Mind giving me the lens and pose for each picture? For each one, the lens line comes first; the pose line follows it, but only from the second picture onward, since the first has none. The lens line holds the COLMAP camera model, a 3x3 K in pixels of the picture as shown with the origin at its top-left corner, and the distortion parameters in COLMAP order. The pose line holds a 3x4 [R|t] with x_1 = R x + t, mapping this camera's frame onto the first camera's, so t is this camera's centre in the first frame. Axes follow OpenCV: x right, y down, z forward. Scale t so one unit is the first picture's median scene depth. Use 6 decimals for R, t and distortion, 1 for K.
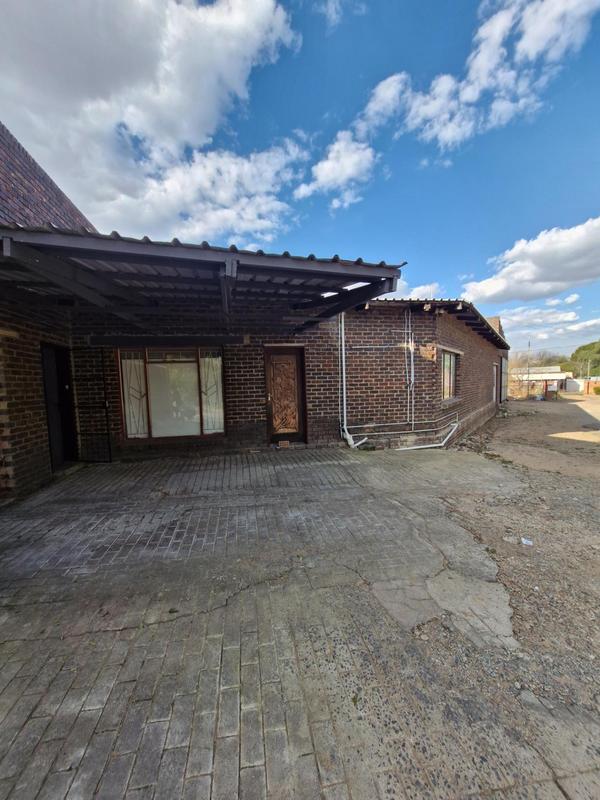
lens RADIAL K [[313.8, 0, 299.6], [0, 313.8, 401.5], [0, 0, 1]] dist [-0.001738, 0.000780]
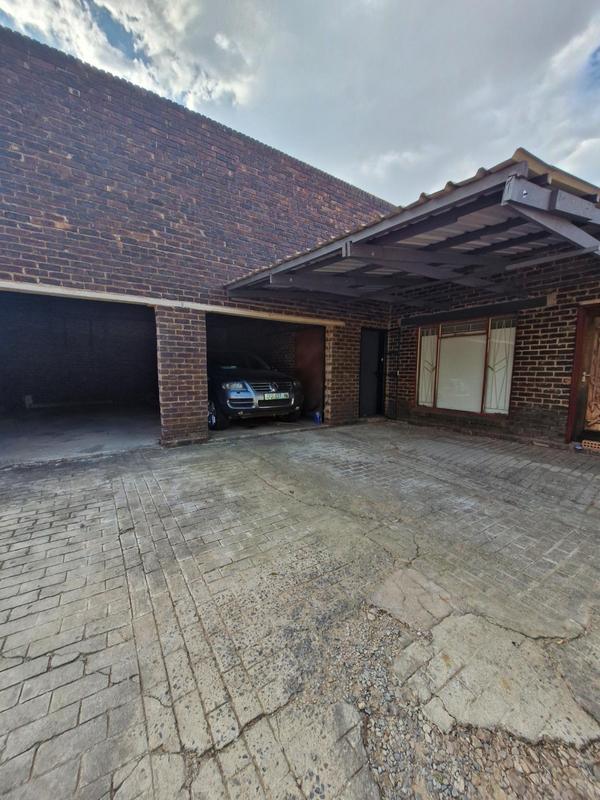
lens RADIAL K [[313.8, 0, 300.0], [0, 313.8, 402.0], [0, 0, 1]] dist [-0.001738, 0.000780]
pose [[0.387120, 0.124824, -0.913541, 0.524556], [-0.075865, 0.991746, 0.103362, 0.029995], [0.918903, 0.029292, 0.393394, 0.215623]]
